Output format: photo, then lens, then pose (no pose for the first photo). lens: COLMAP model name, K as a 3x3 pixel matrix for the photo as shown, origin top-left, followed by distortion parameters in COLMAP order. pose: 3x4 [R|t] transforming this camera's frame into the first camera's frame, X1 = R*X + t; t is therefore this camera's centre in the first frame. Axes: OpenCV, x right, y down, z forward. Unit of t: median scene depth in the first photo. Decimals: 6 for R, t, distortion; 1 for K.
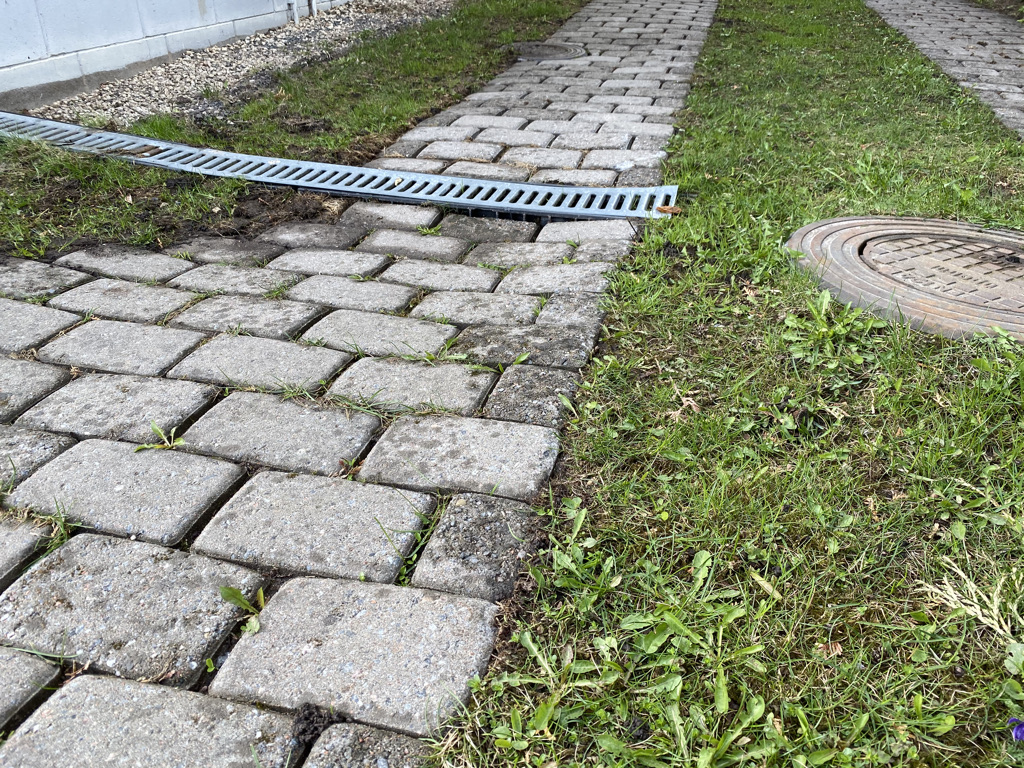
lens RADIAL K [[788.7, 0, 512.0], [0, 788.7, 384.0], [0, 0, 1]] dist [0.056325, -0.096521]
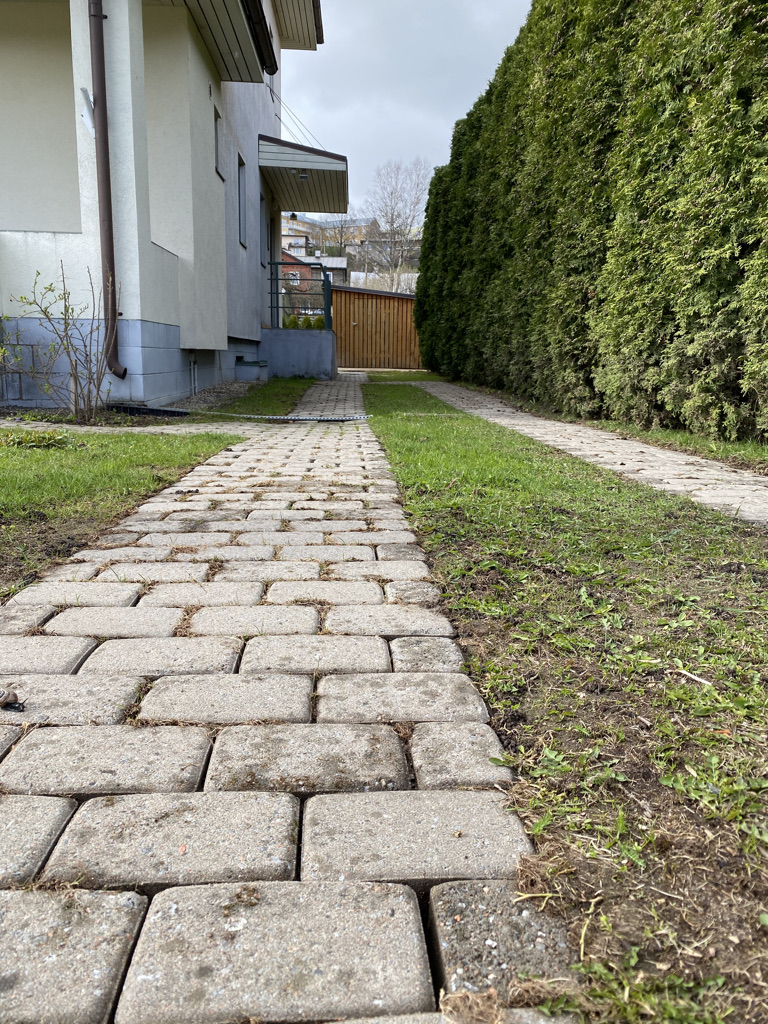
lens RADIAL K [[785.2, 0, 384.0], [0, 785.2, 512.0], [0, 0, 1]] dist [0.137174, -0.378154]
pose [[0.957845, -0.063749, 0.280122, -0.903013], [0.149245, 0.943585, -0.295590, 1.429680], [-0.245475, 0.324936, 0.913323, -2.556074]]
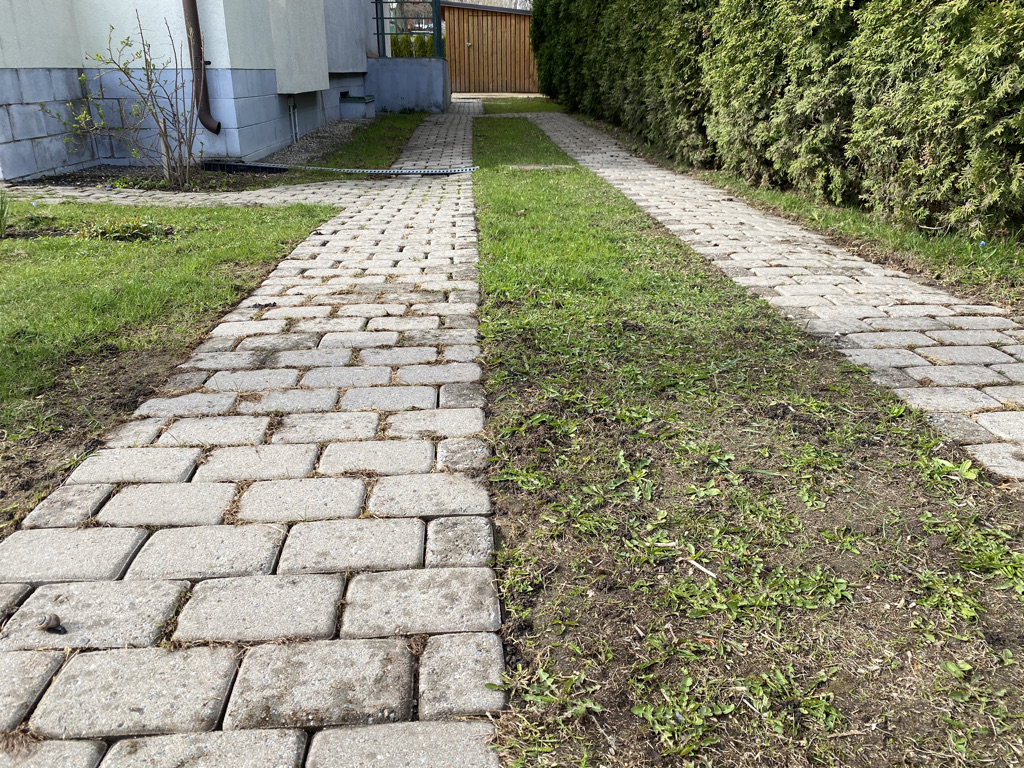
lens RADIAL K [[788.7, 0, 512.0], [0, 788.7, 384.0], [0, 0, 1]] dist [0.056325, -0.096521]
pose [[0.955077, -0.128945, 0.266835, -0.821405], [0.166530, 0.978296, -0.123308, 1.317948], [-0.245143, 0.162204, 0.955821, -2.623419]]
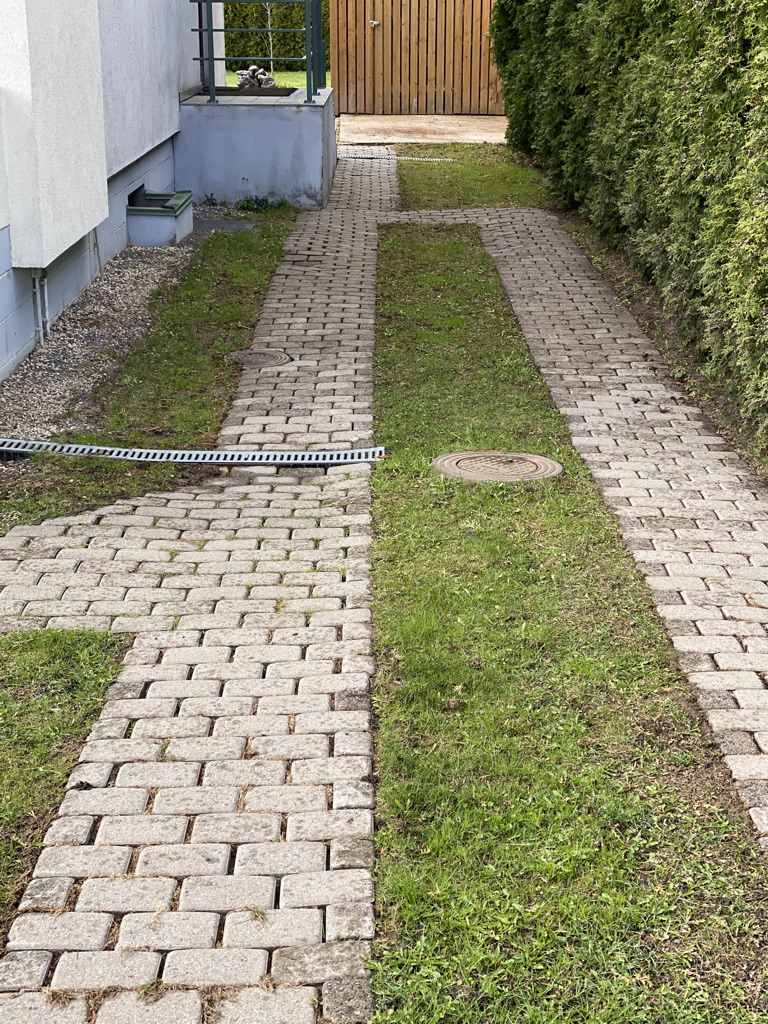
lens RADIAL K [[1561.8, 0, 384.0], [0, 1561.8, 512.0], [0, 0, 1]] dist [0.017715, 1.016326]
pose [[0.967366, -0.092736, 0.235801, -0.779813], [0.141348, 0.969866, -0.198447, 0.737772], [-0.210292, 0.225301, 0.951323, -2.889844]]
